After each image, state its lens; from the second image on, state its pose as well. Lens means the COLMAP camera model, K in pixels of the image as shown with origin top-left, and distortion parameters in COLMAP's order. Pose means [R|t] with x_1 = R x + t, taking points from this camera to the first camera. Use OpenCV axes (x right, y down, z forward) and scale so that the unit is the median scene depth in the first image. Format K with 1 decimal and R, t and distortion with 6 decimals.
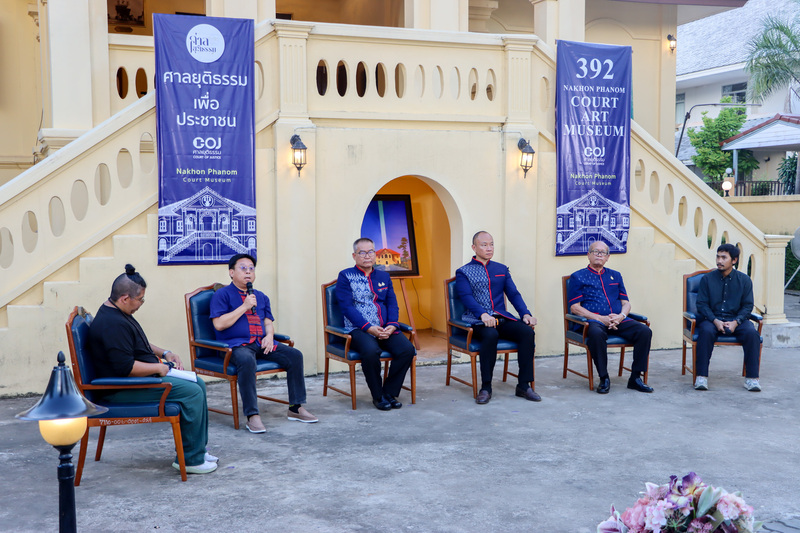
lens RADIAL K [[1010.0, 0, 414.9], [0, 1010.0, 265.3], [0, 0, 1]] dist [0.070714, 0.000000]
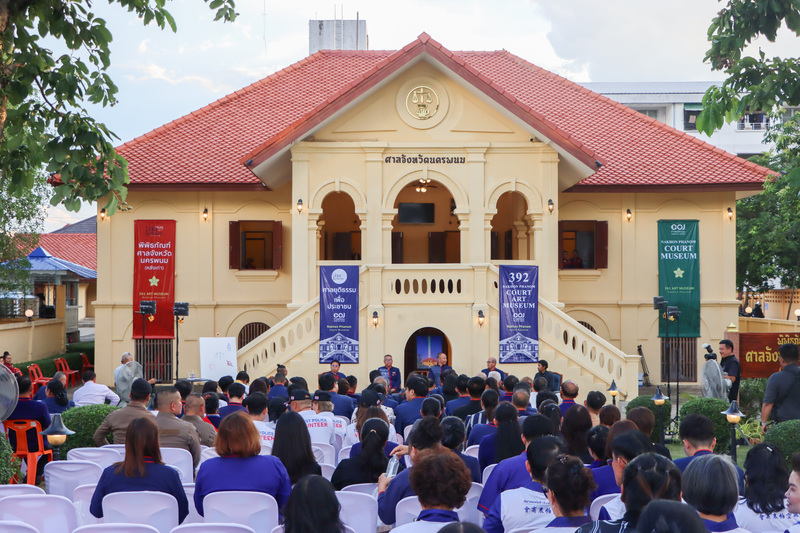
lens RADIAL K [[1248.2, 0, 397.6], [0, 1248.2, 273.5], [0, 0, 1]] dist [0.091178, 0.000000]
pose [[0.935562, -0.002096, -0.353157, 1.006805], [-0.022936, 0.997511, -0.066679, -0.020457], [0.352418, 0.070482, 0.933185, -1.814792]]
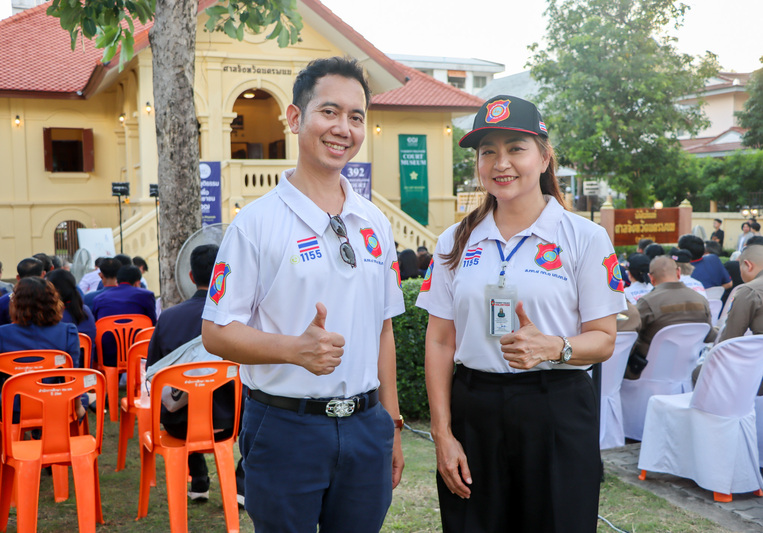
lens RADIAL K [[873.6, 0, 376.9], [0, 873.6, 267.1], [0, 0, 1]] dist [0.005333, 0.000000]
pose [[0.999753, -0.011590, 0.018987, 0.214057], [0.011339, 0.999848, 0.013247, 0.017286], [-0.019137, -0.013028, 0.999732, -1.367886]]
